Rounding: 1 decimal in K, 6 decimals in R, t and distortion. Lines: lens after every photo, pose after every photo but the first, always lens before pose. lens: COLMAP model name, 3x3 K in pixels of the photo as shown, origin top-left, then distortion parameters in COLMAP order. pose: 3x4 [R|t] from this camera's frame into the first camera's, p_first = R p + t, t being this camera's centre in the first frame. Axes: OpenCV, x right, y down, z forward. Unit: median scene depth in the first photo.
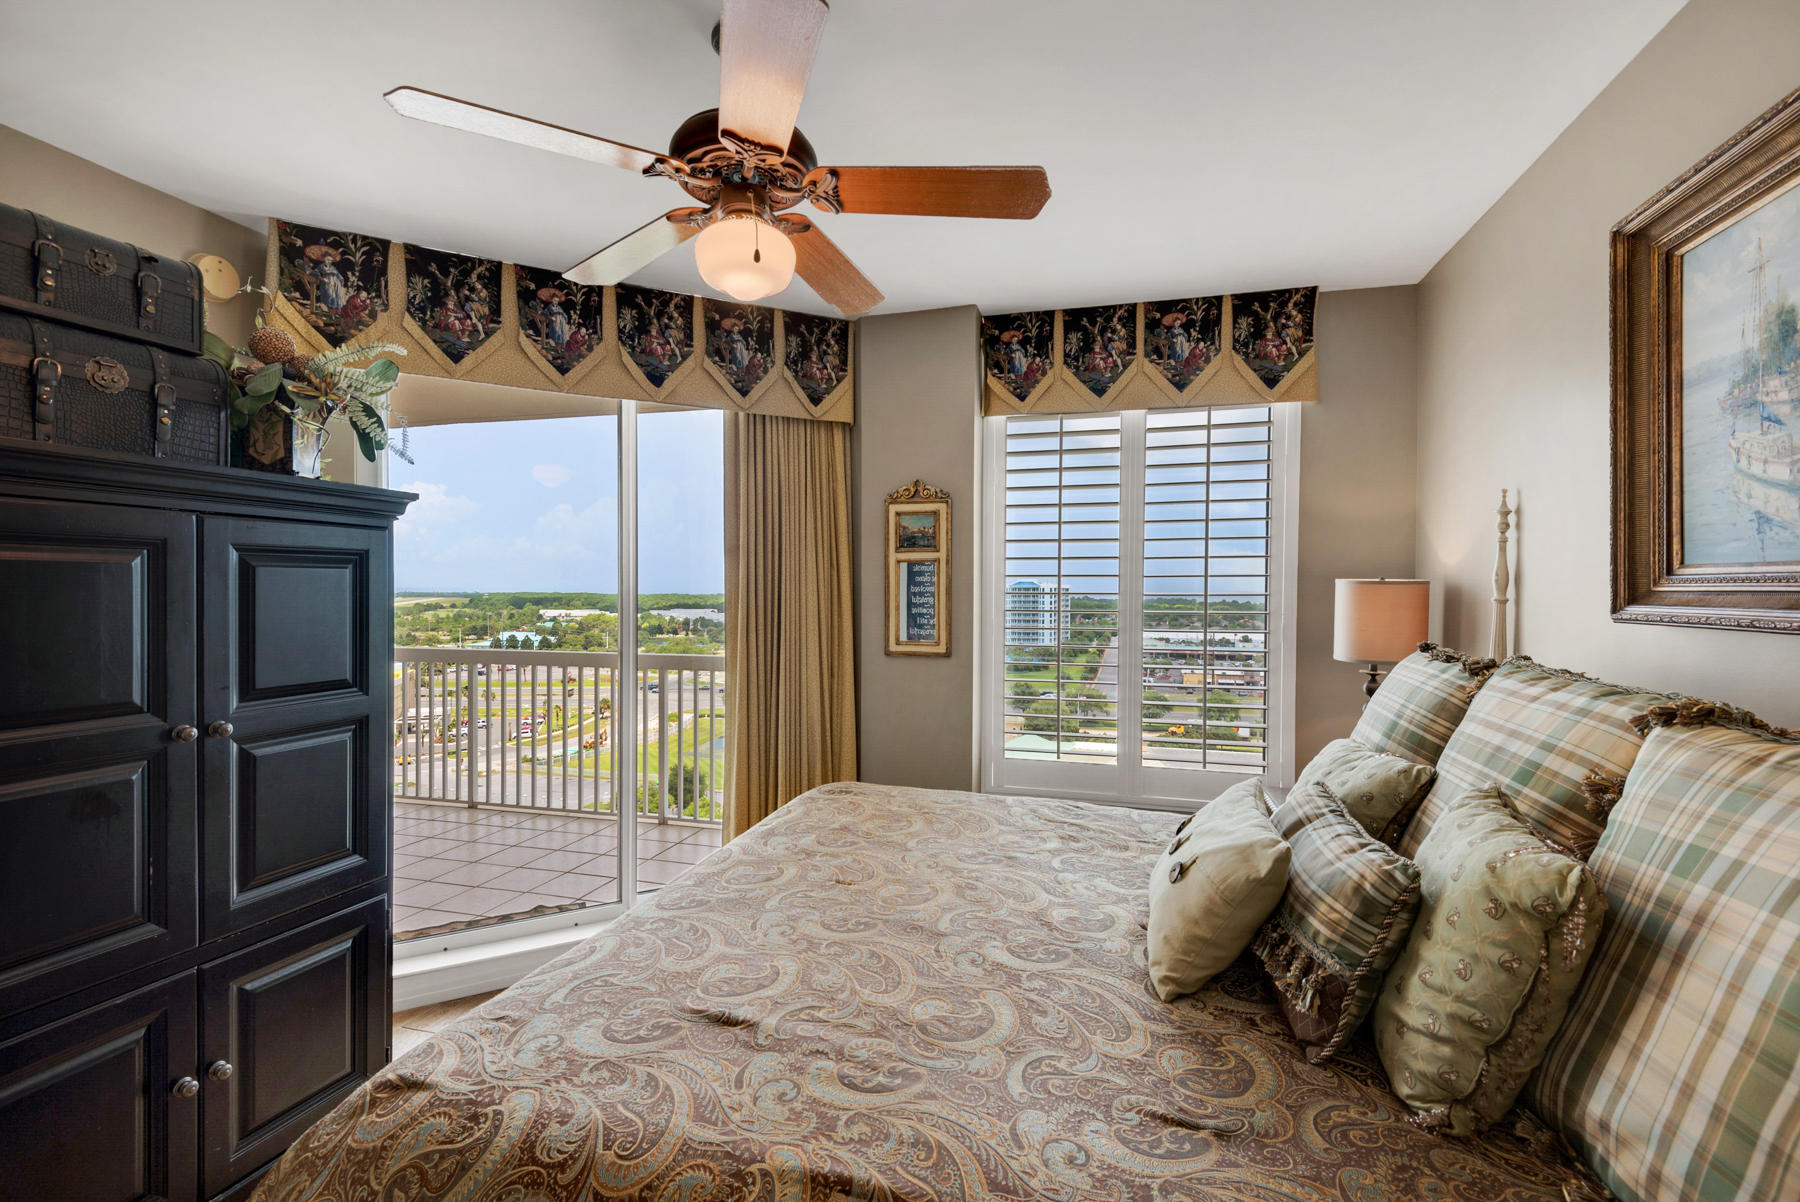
lens RADIAL K [[816.4, 0, 897.6], [0, 816.4, 602.4], [0, 0, 1]] dist [0.041386, -0.023558]
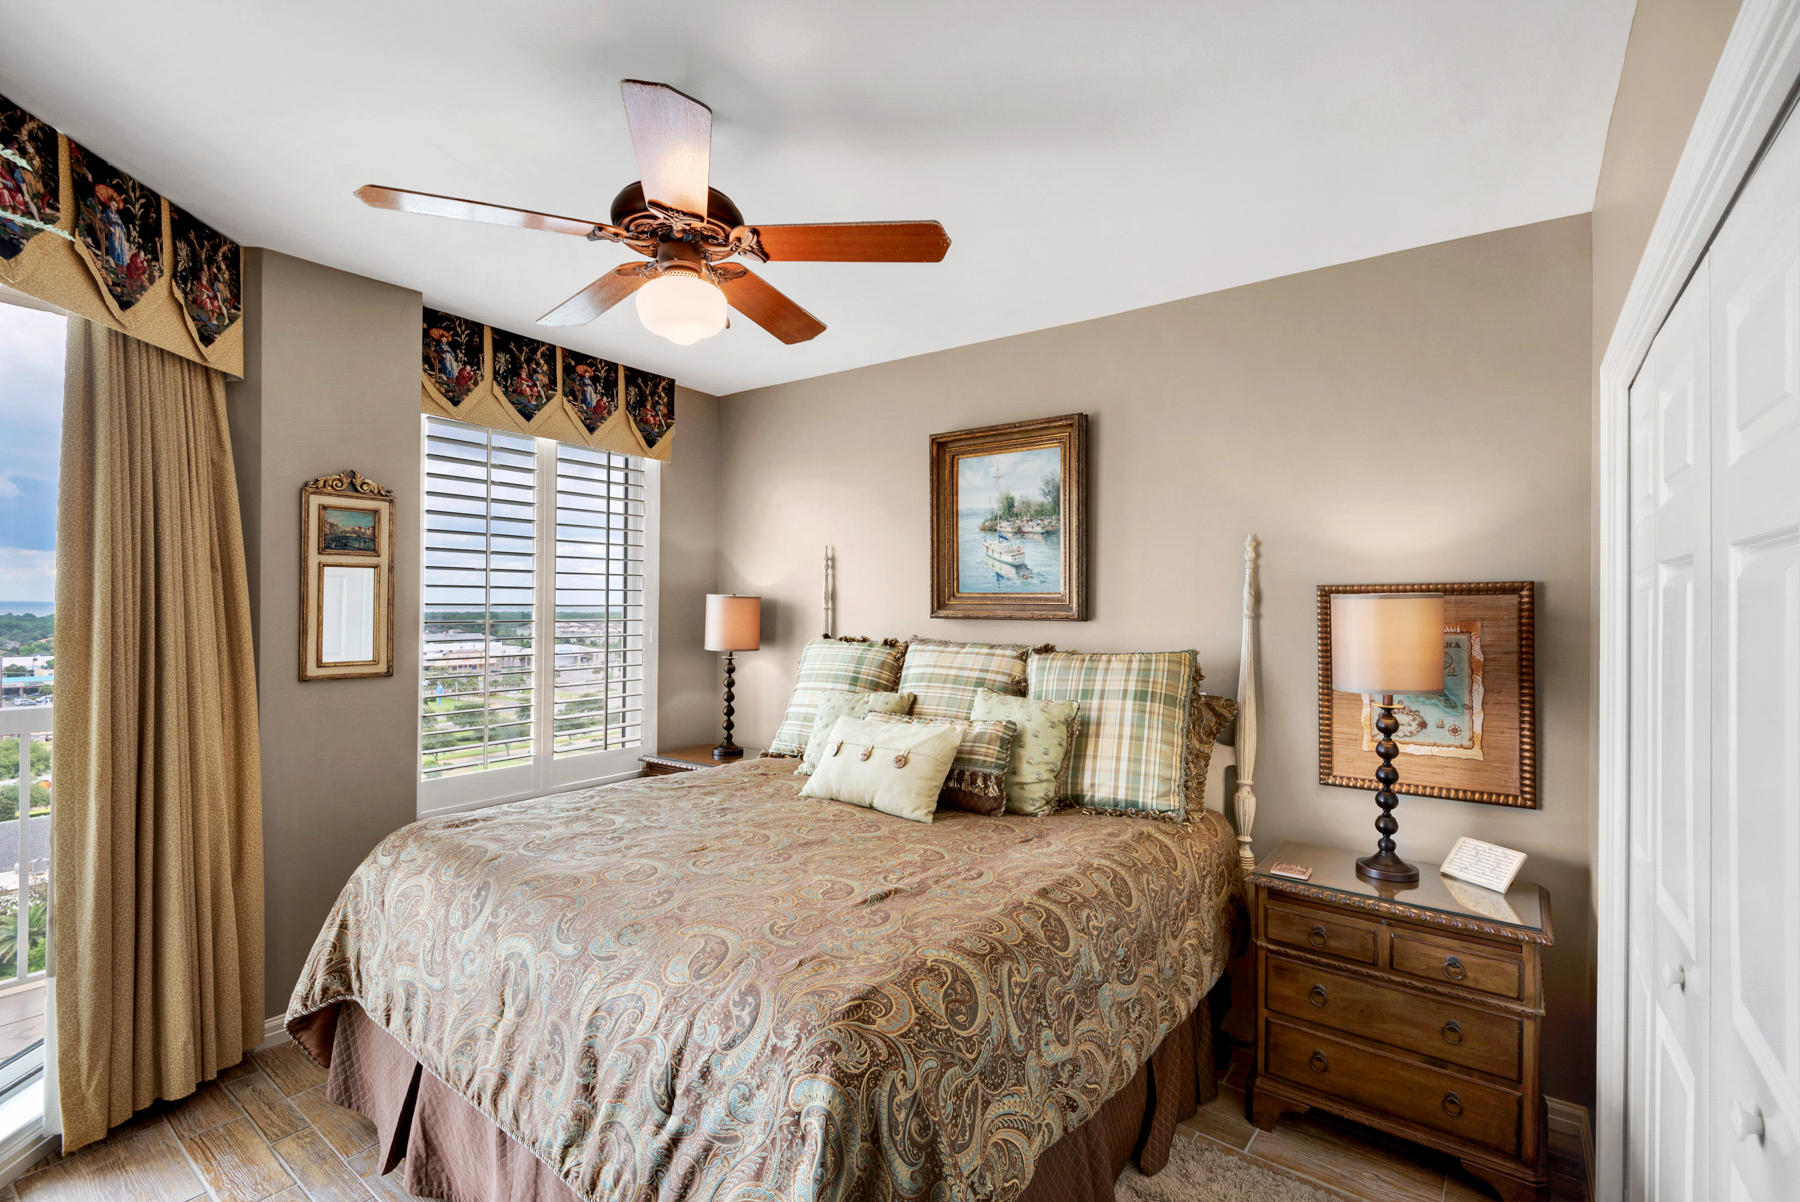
lens RADIAL K [[816.4, 0, 897.6], [0, 816.4, 602.4], [0, 0, 1]] dist [0.041386, -0.023558]
pose [[0.344296, 0.001637, 0.938860, -0.639077], [0.009629, 0.999940, -0.005275, -0.003473], [-0.938812, 0.010856, 0.344260, 0.190161]]
